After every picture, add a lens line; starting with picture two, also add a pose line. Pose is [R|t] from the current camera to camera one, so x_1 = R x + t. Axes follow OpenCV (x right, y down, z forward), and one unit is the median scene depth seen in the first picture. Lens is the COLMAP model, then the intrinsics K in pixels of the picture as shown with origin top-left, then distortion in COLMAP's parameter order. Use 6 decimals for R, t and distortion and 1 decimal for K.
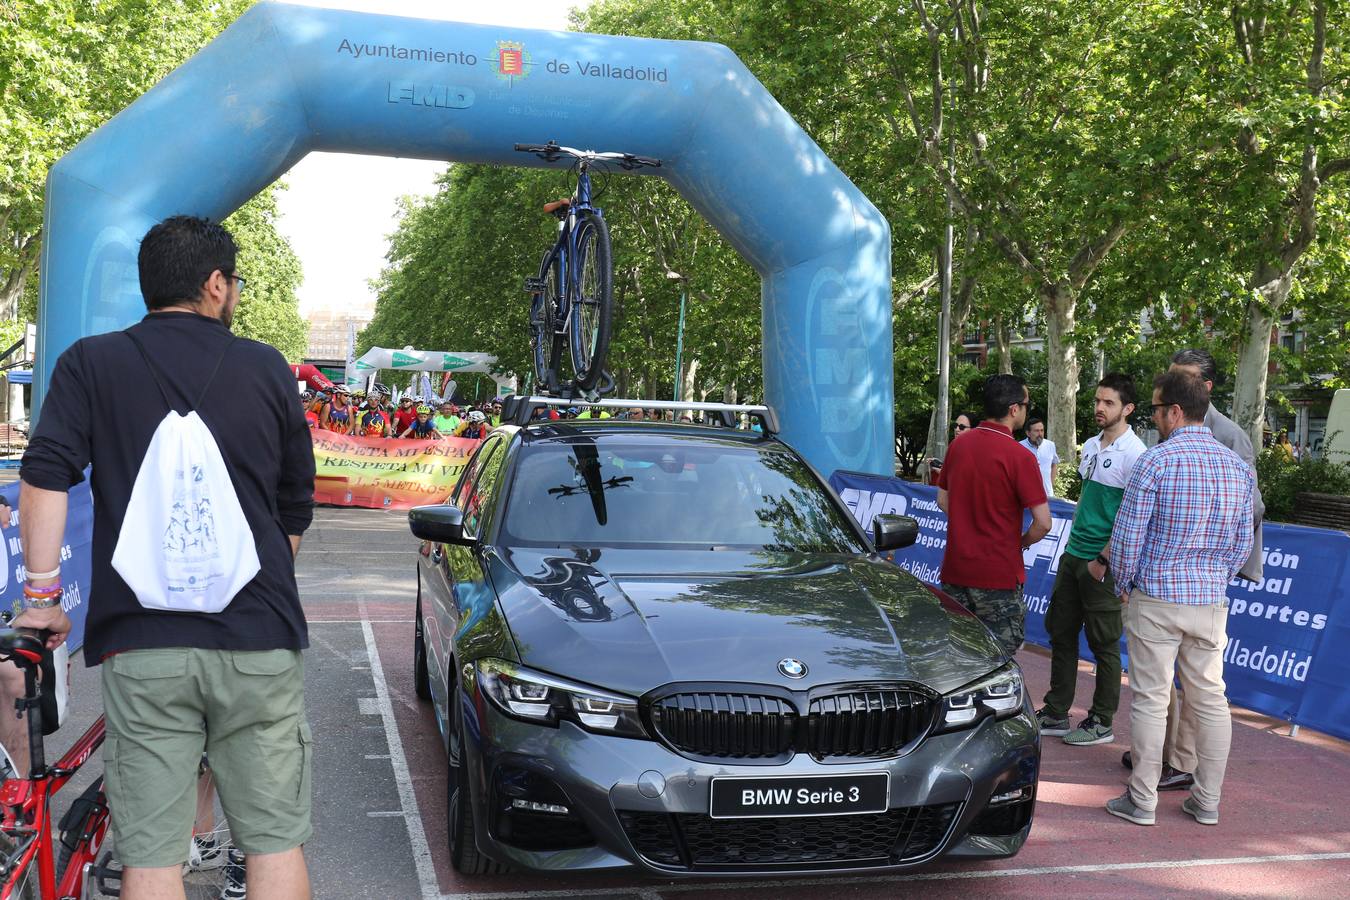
lens RADIAL K [[1474.1, 0, 675.0], [0, 1474.1, 450.0], [0, 0, 1]] dist [-0.112082, 0.092755]
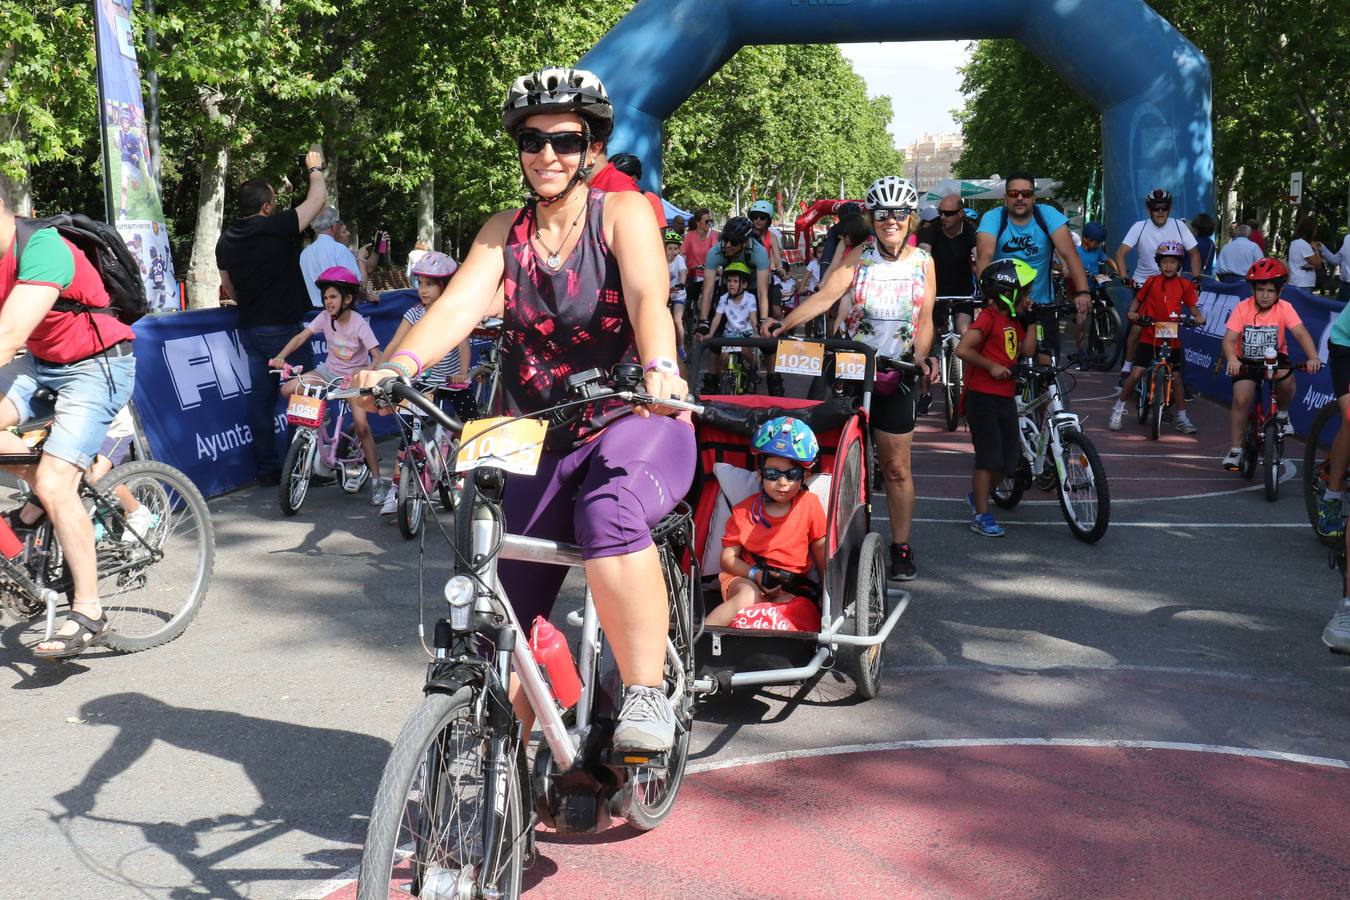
lens RADIAL K [[1474.1, 0, 675.0], [0, 1474.1, 450.0], [0, 0, 1]] dist [-0.112082, 0.092755]
pose [[0.915750, 0.010270, -0.401618, 0.040743], [0.036050, 0.993540, 0.107606, 0.003257], [0.400128, -0.113018, 0.909464, -0.052146]]
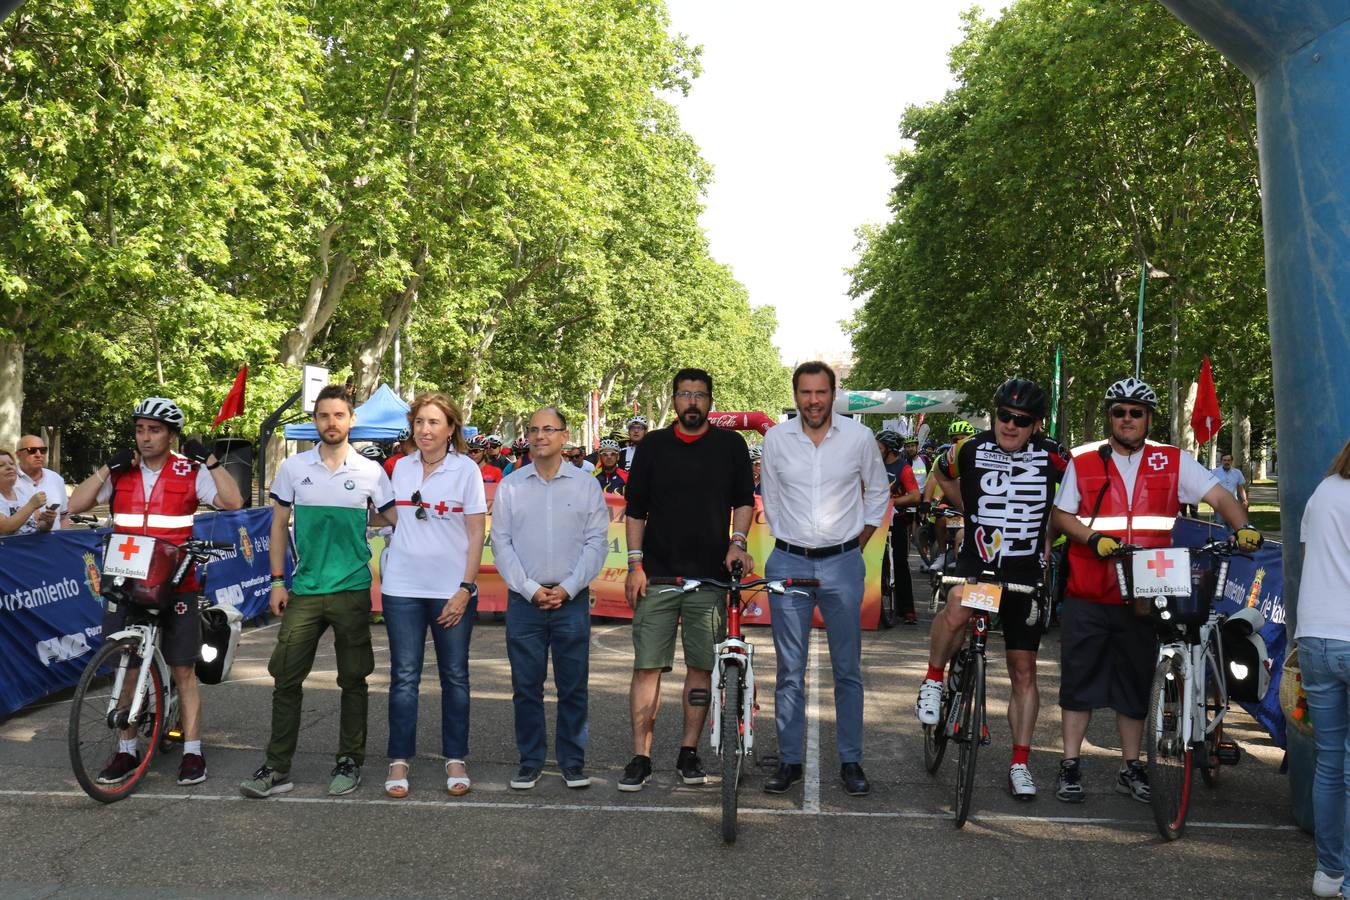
lens RADIAL K [[1474.1, 0, 675.0], [0, 1474.1, 450.0], [0, 0, 1]] dist [-0.112082, 0.092755]
pose [[0.942250, -0.033130, -0.333267, 0.006444], [0.022571, 0.999115, -0.035506, -0.002639], [0.334148, 0.025933, 0.942164, 0.112426]]
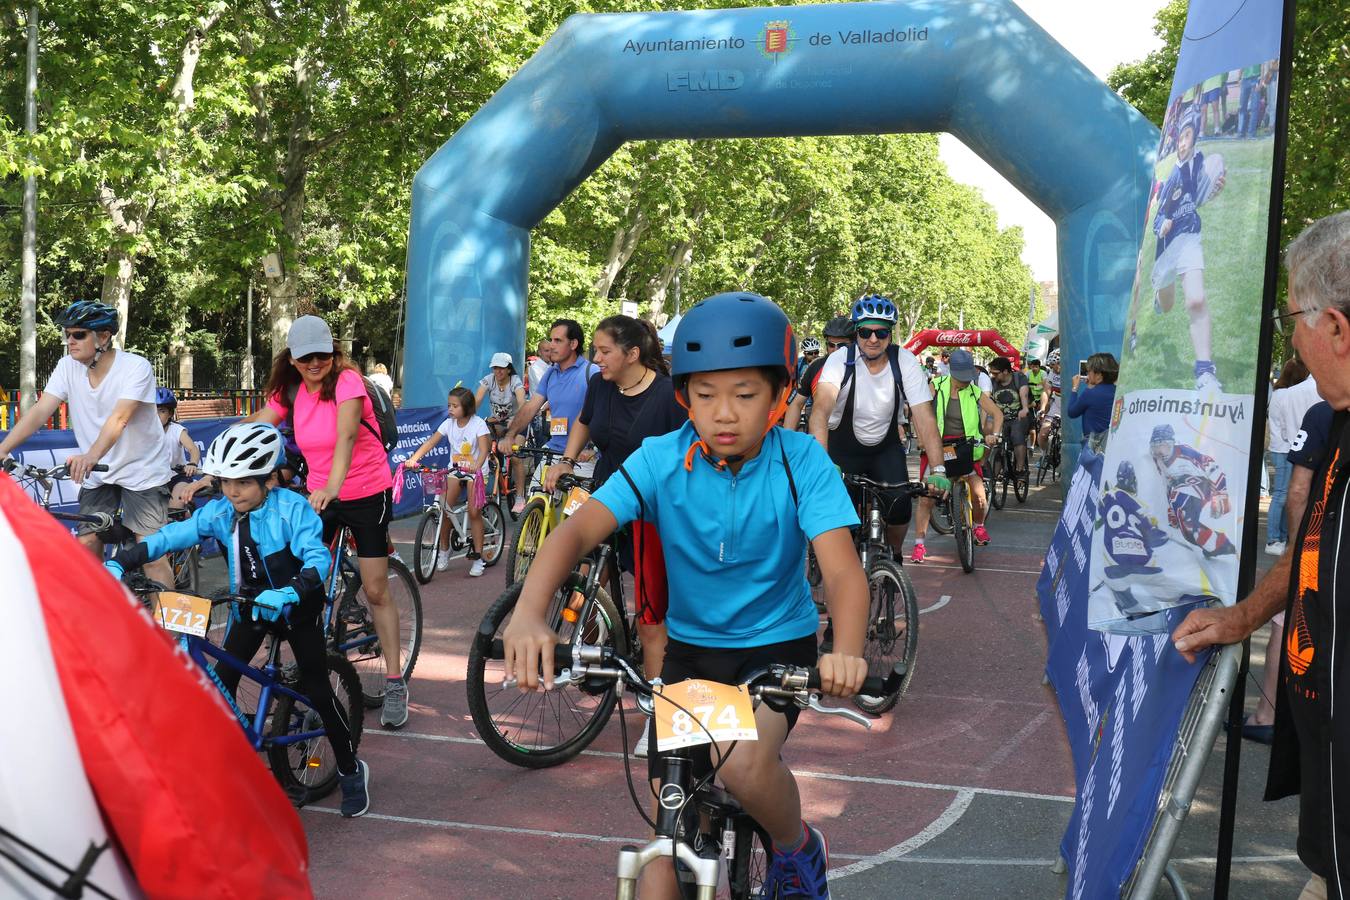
lens RADIAL K [[1474.1, 0, 675.0], [0, 1474.1, 450.0], [0, 0, 1]] dist [-0.112082, 0.092755]
pose [[0.870248, 0.004096, -0.492597, 0.057824], [0.007554, 0.999737, 0.021659, 0.001169], [0.492556, -0.022570, 0.869988, 0.006393]]
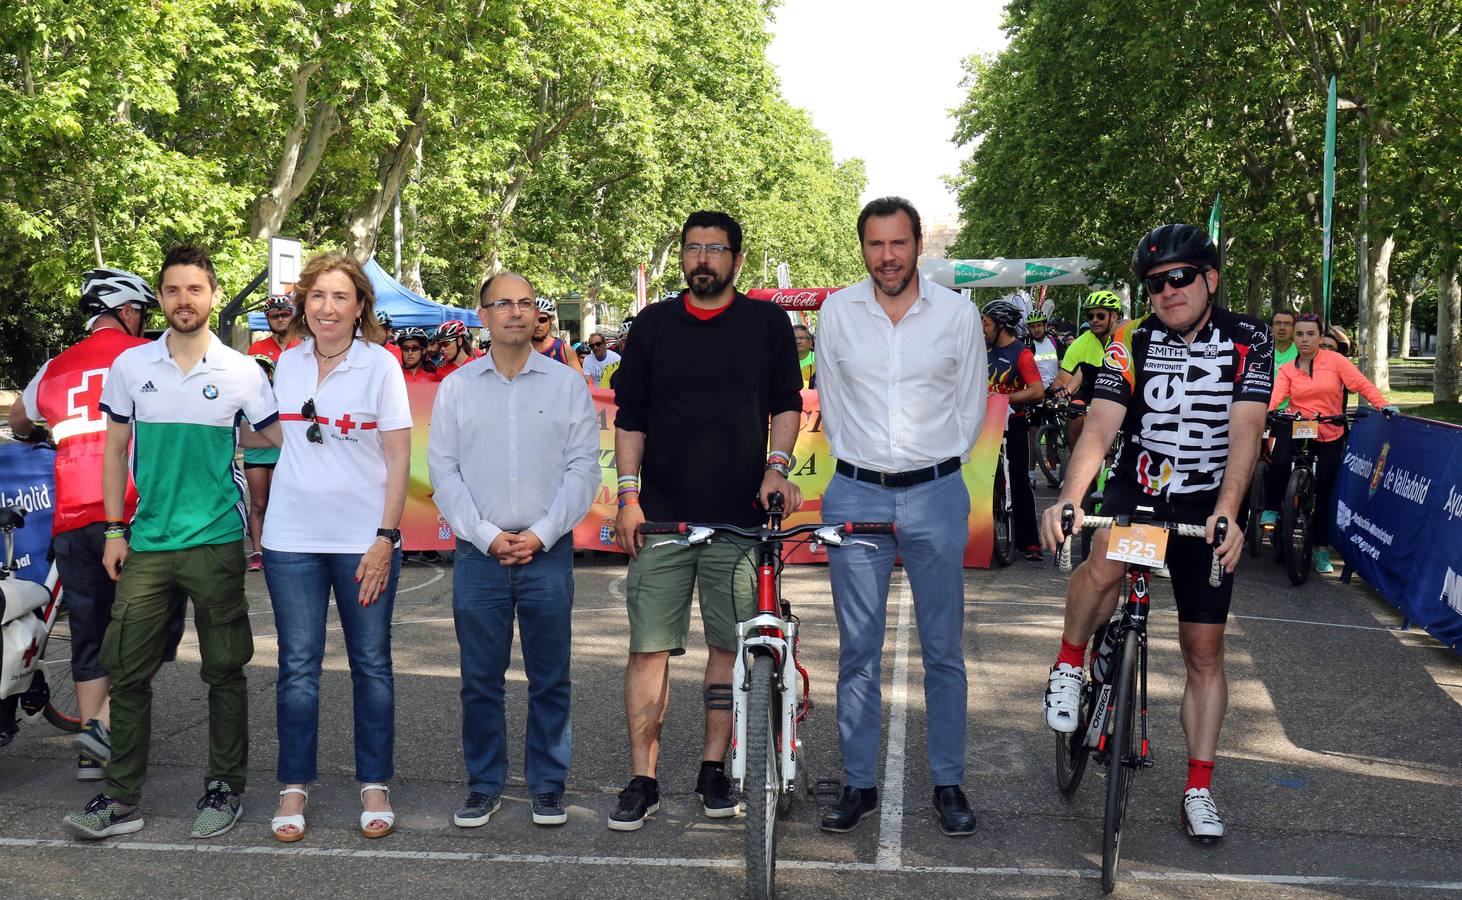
lens RADIAL K [[1763.8, 0, 659.1], [0, 1763.8, 414.7], [0, 0, 1]] dist [-0.099251, 0.016697]
pose [[0.923762, -0.032289, -0.381603, 0.003945], [0.037868, 0.999257, 0.007117, -0.002883], [0.381090, -0.021025, 0.924299, 0.125878]]
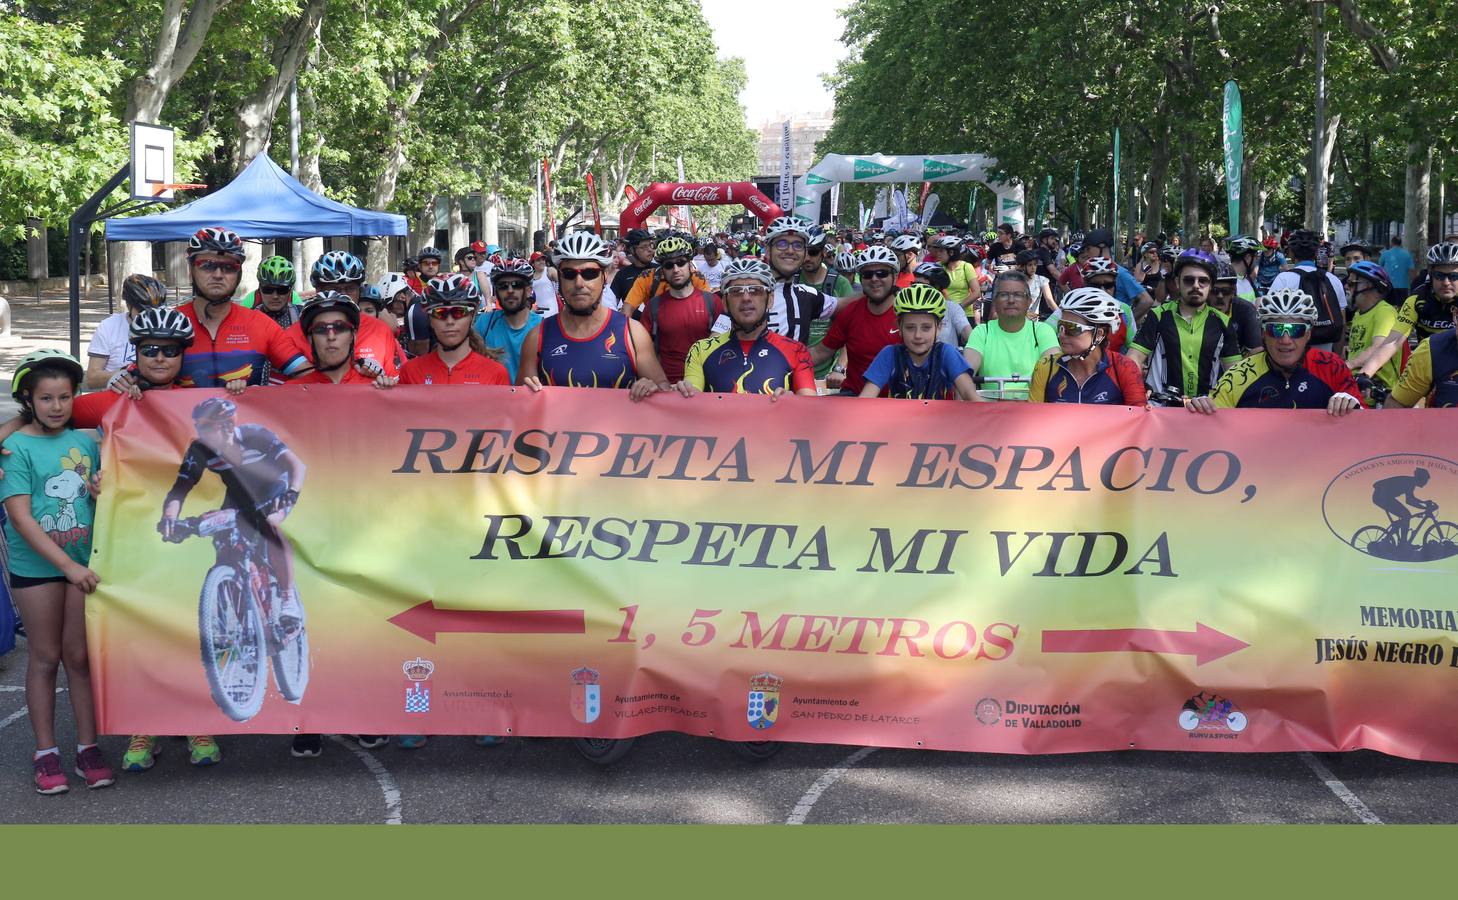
lens RADIAL K [[1622.5, 0, 729.7], [0, 1622.5, 278.4], [0, 0, 1]] dist [-0.086367, 0.003175]
pose [[0.962560, -0.035902, -0.268681, -0.034072], [0.037591, 0.999293, 0.001142, -0.009521], [0.268450, -0.011199, 0.963228, 0.187656]]
